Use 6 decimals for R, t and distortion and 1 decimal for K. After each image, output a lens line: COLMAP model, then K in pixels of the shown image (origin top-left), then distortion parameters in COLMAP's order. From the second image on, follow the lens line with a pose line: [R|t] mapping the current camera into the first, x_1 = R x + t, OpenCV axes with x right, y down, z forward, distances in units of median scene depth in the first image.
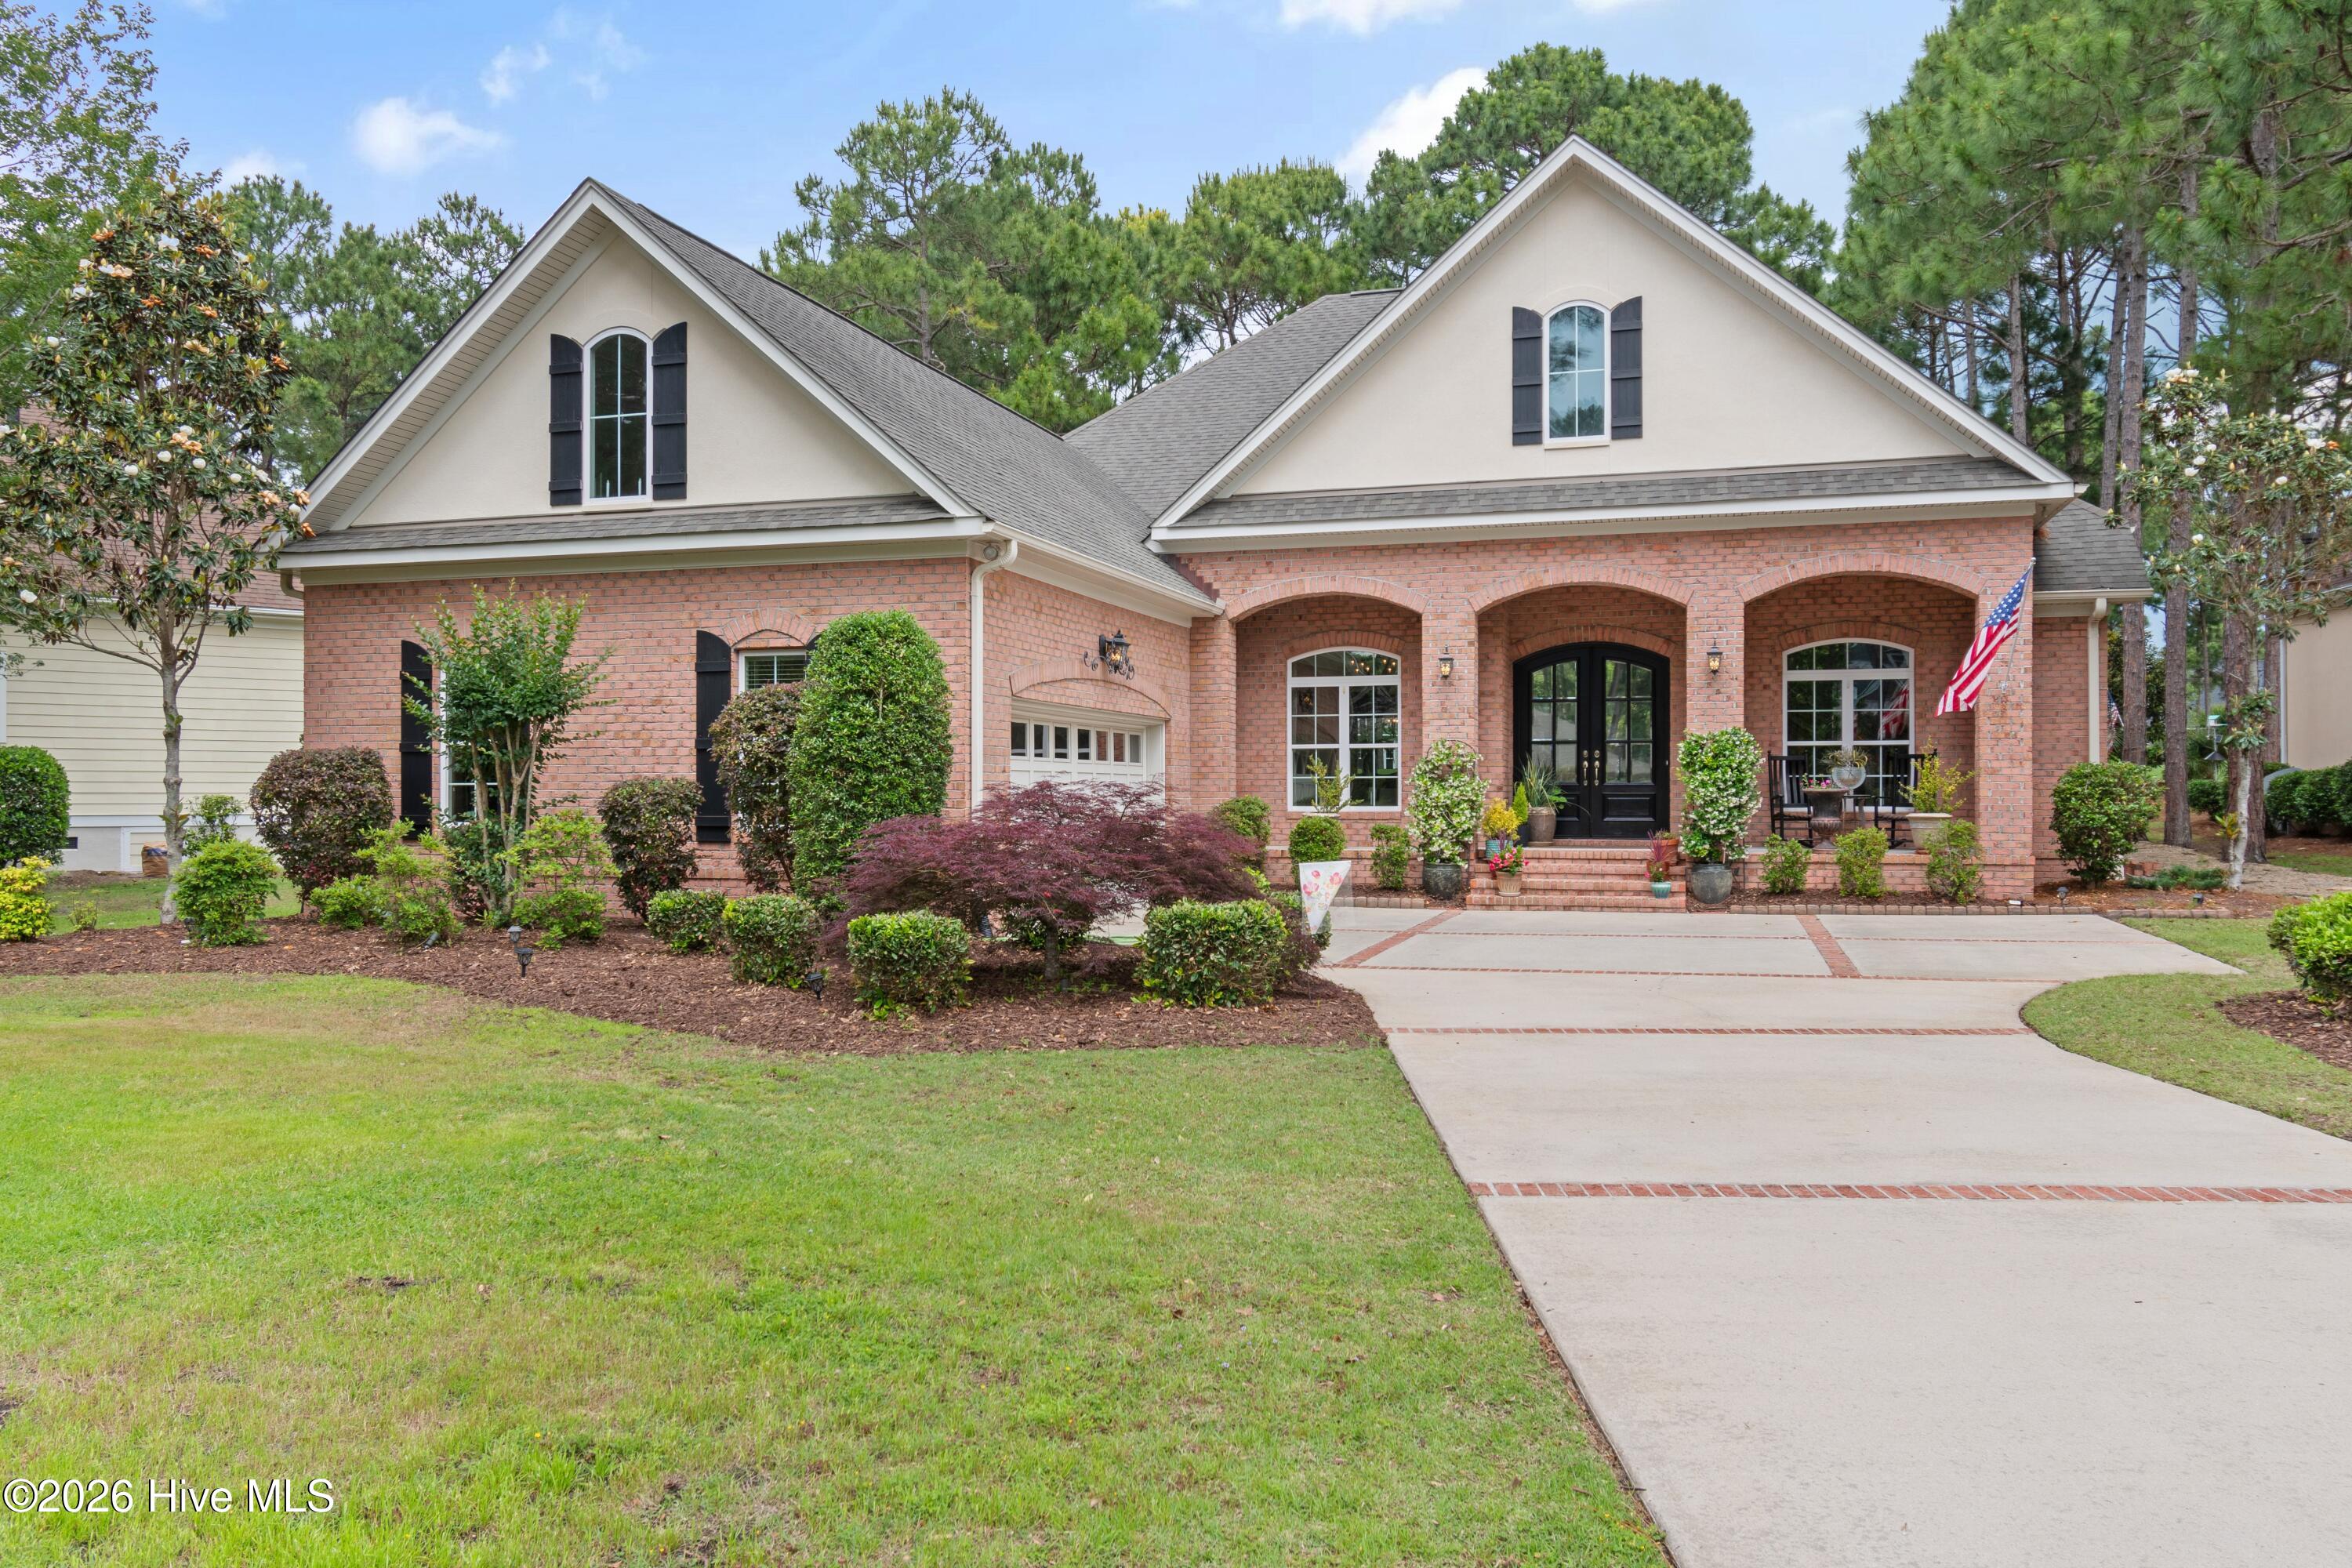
lens RADIAL K [[1677.1, 0, 1176.0], [0, 1677.1, 784.0], [0, 0, 1]] dist [-0.000687, -0.000519]
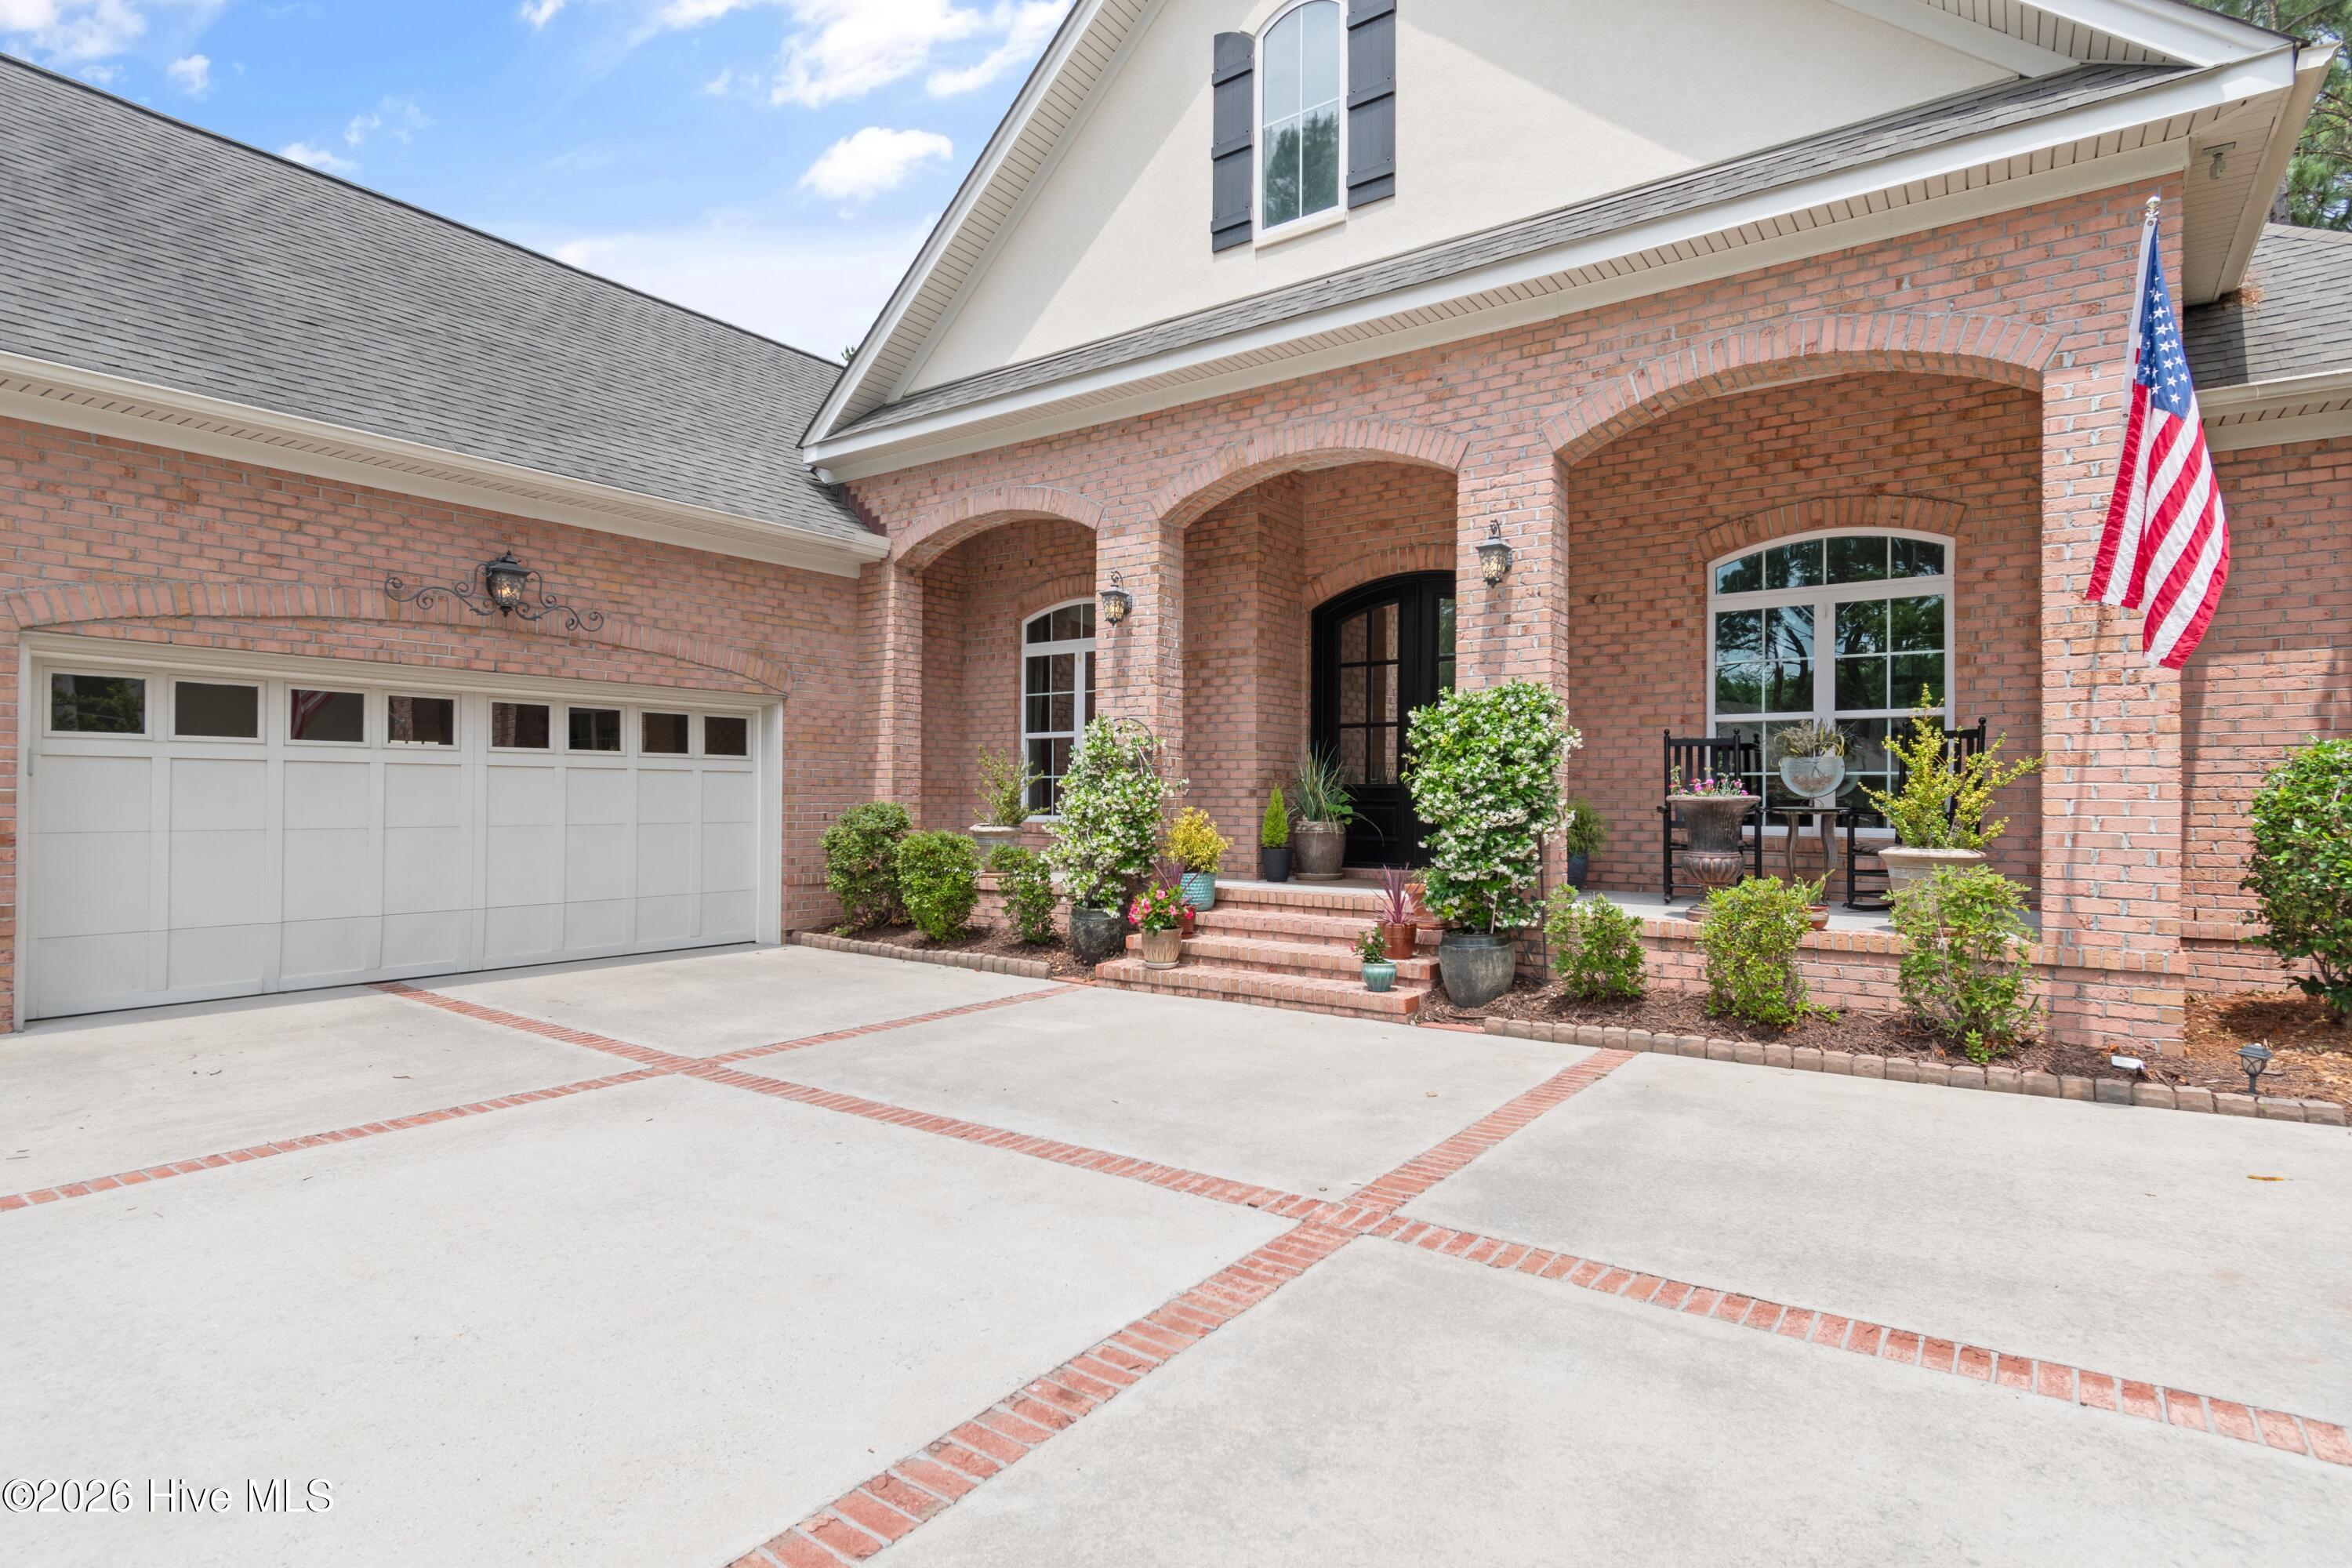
lens RADIAL K [[1169.1, 0, 1176.0], [0, 1169.1, 784.0], [0, 0, 1]] dist [0.001275, -0.001474]
pose [[0.949963, 0.001688, -0.312358, 0.329644], [-0.002967, 0.999989, -0.003620, 0.001012], [0.312349, 0.004365, 0.949958, 0.581237]]
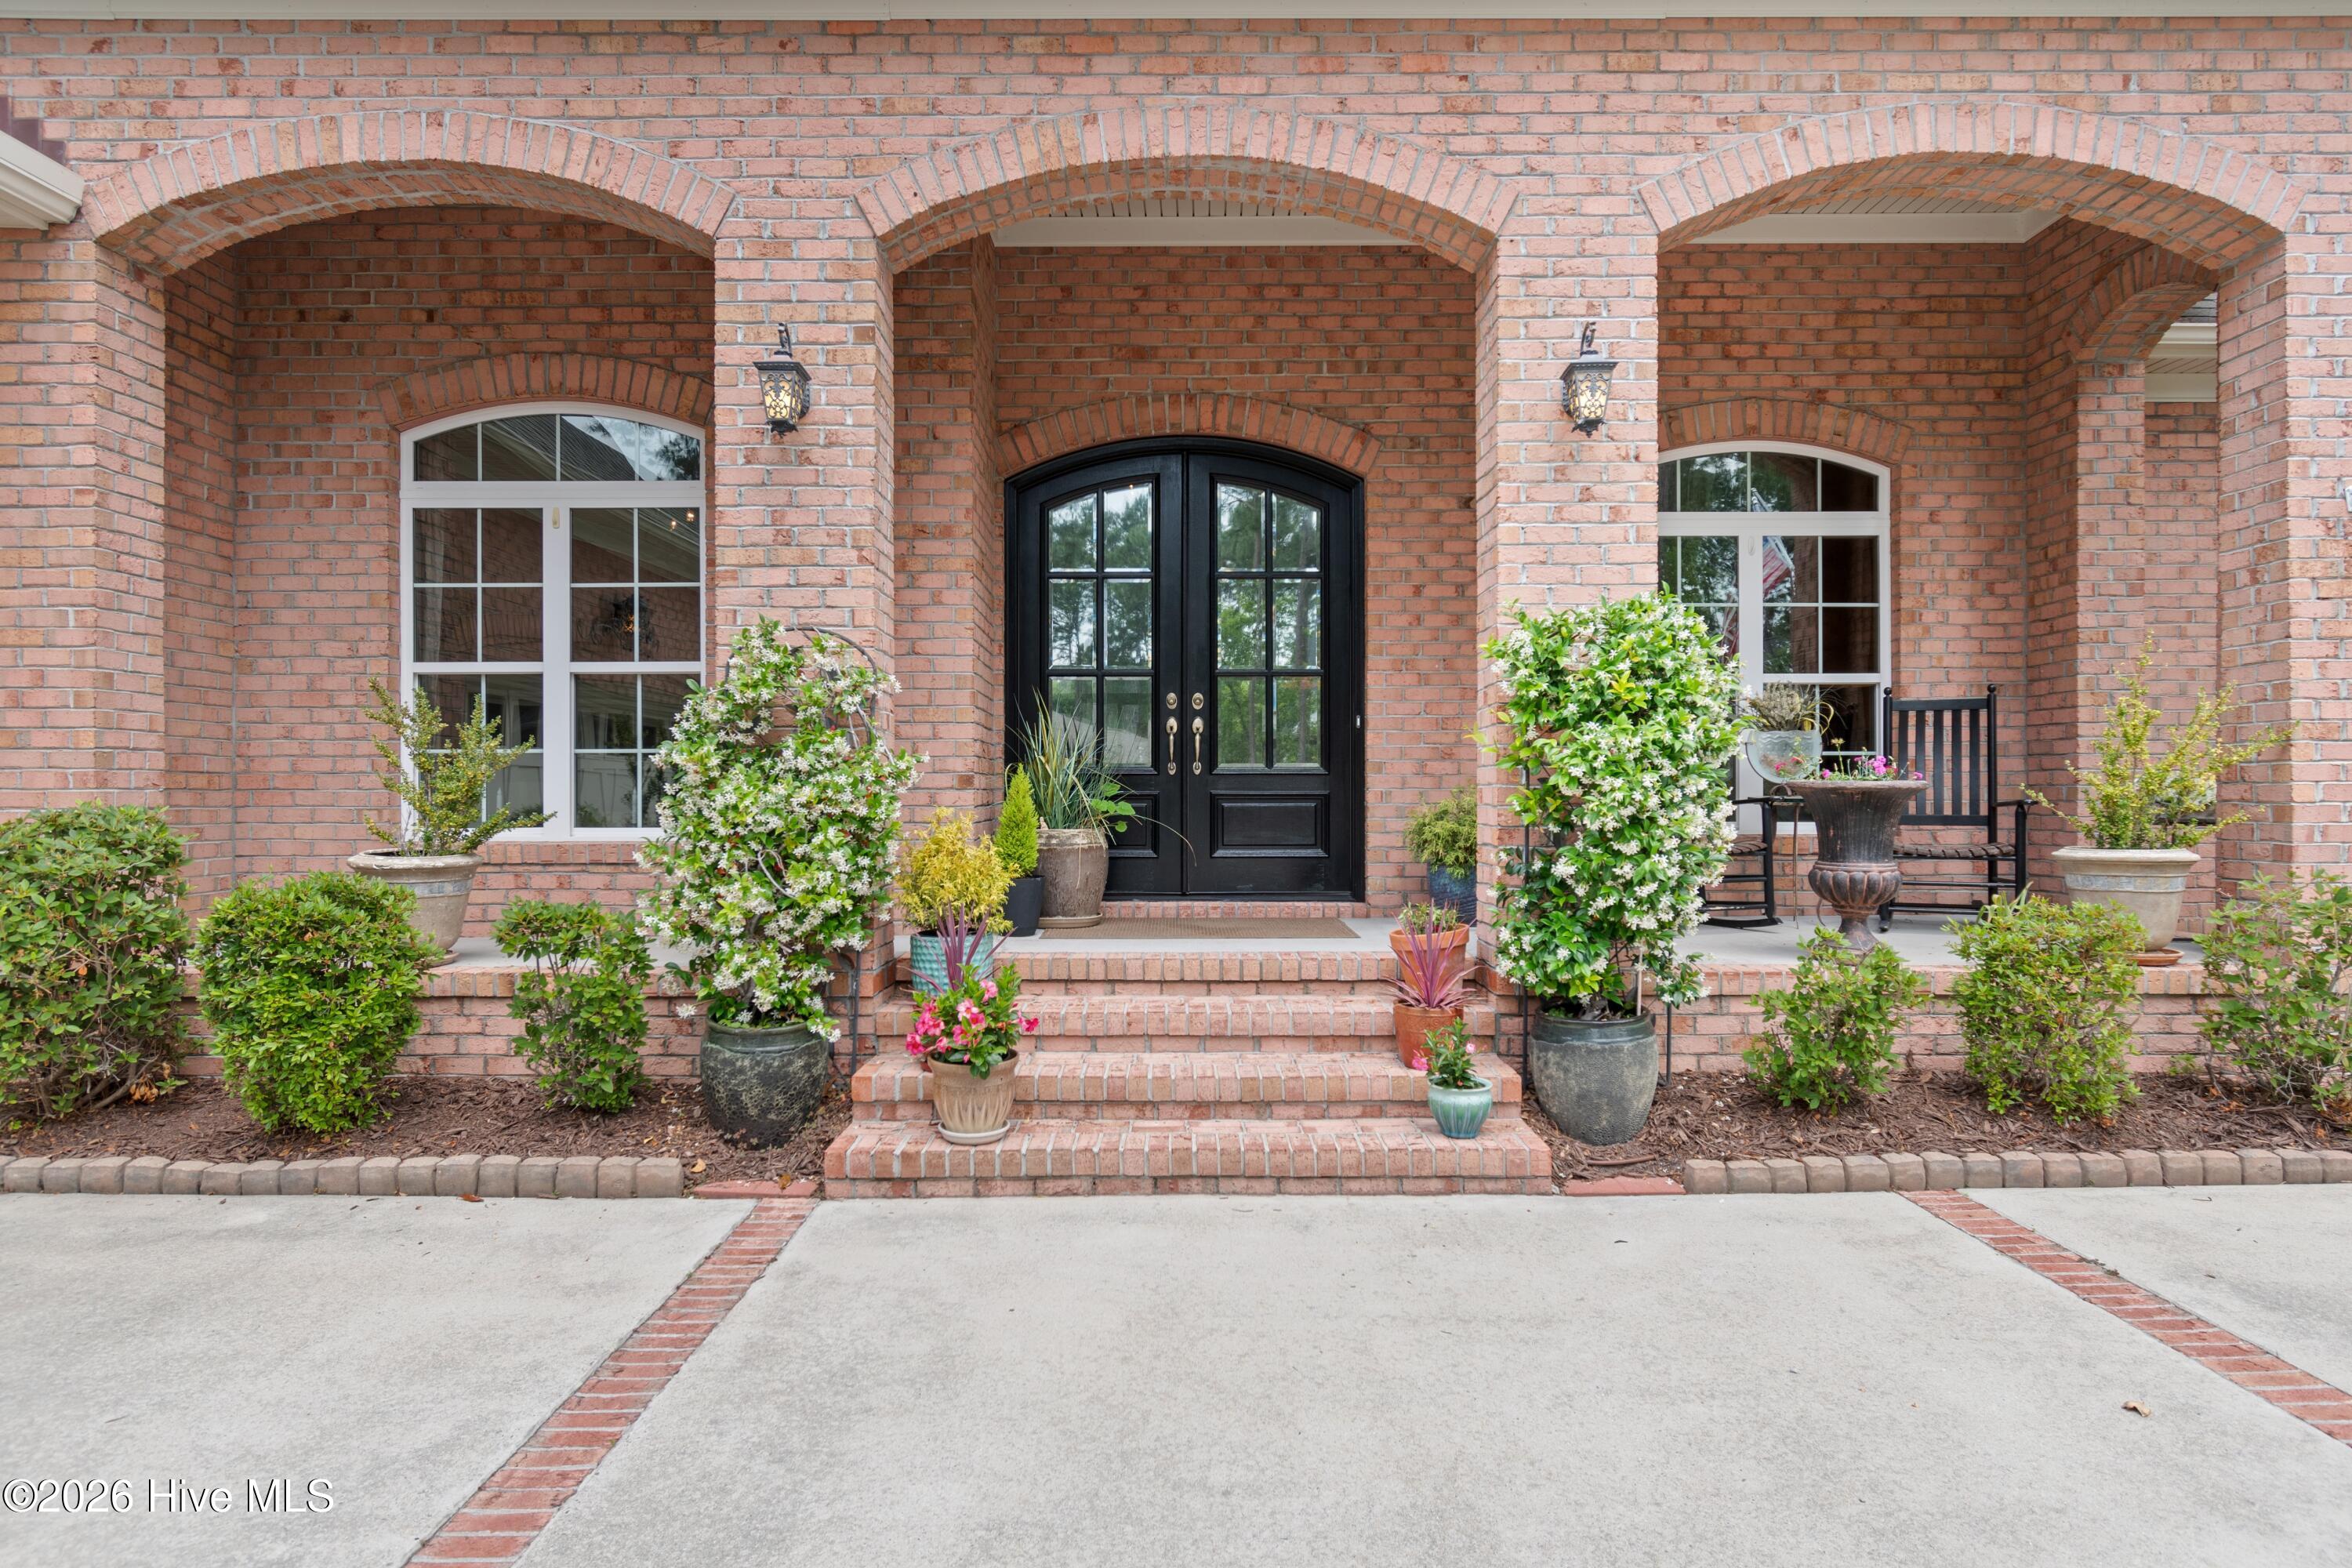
lens RADIAL K [[1281.3, 0, 1171.8], [0, 1281.3, 788.4], [0, 0, 1]] dist [0.008449, -0.008316]
pose [[0.954368, -0.000832, 0.298633, 0.160474], [-0.000539, 0.999990, 0.004507, 0.003333], [-0.298634, -0.004462, 0.954357, 0.753675]]
